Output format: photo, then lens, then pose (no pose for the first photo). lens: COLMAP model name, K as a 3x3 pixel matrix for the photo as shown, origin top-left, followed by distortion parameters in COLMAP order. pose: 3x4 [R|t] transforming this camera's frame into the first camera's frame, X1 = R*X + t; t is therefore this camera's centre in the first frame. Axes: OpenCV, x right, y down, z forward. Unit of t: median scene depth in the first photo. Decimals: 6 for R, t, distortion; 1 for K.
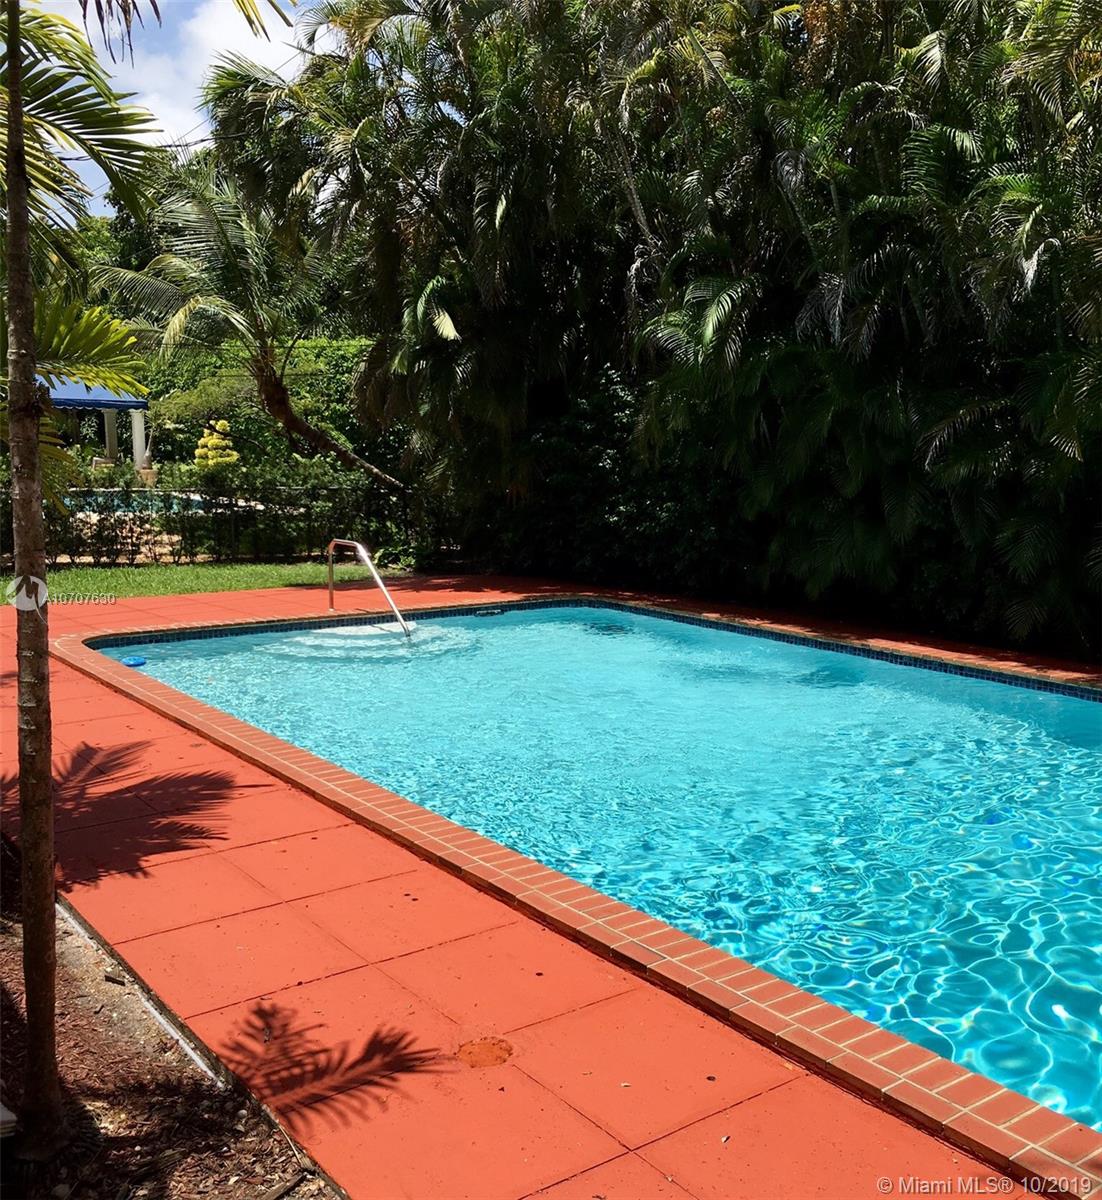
lens RADIAL K [[1261.5, 0, 553.8], [0, 1261.5, 708.5], [0, 0, 1]] dist [0.003445, 0.028500]
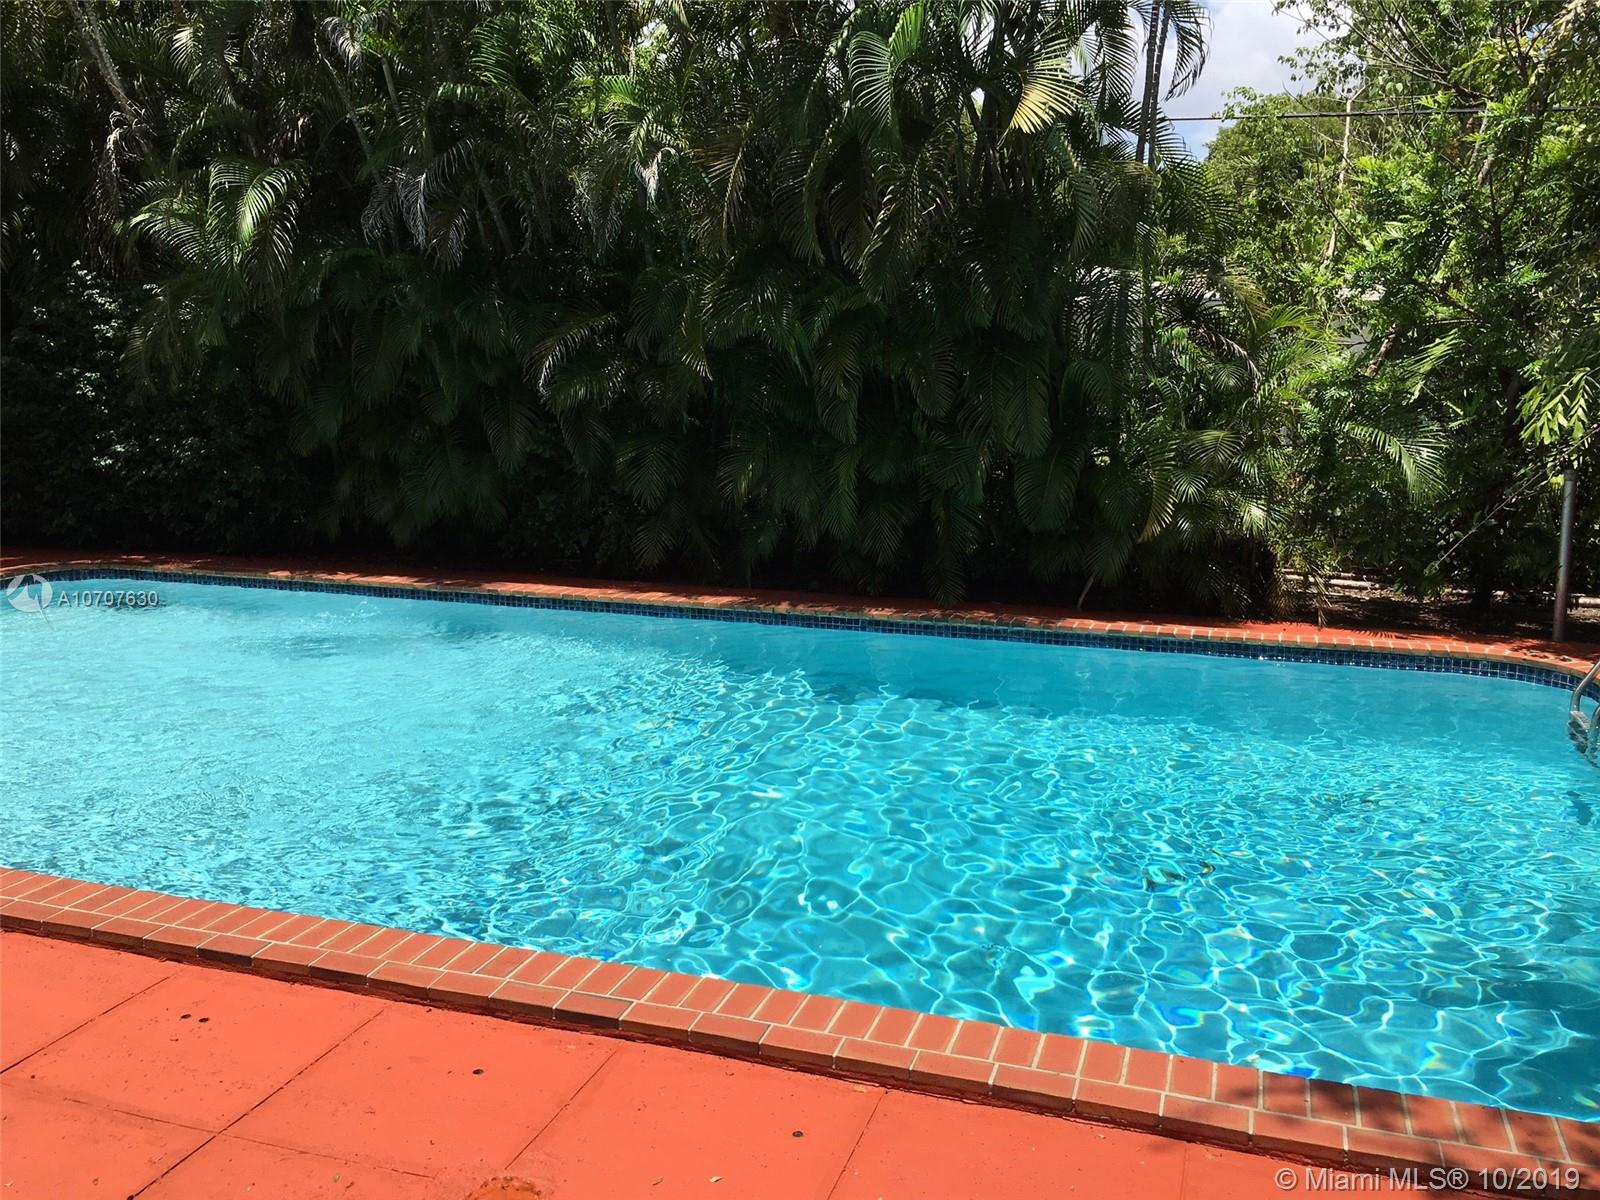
lens RADIAL K [[1370.3, 0, 800.0], [0, 1370.3, 600.0], [0, 0, 1]] dist [0.063072, -0.092817]
pose [[0.813091, -0.104489, 0.572682, -0.123114], [0.127293, 0.991865, 0.000242, -0.016049], [-0.568049, 0.072701, 0.819778, 0.090824]]
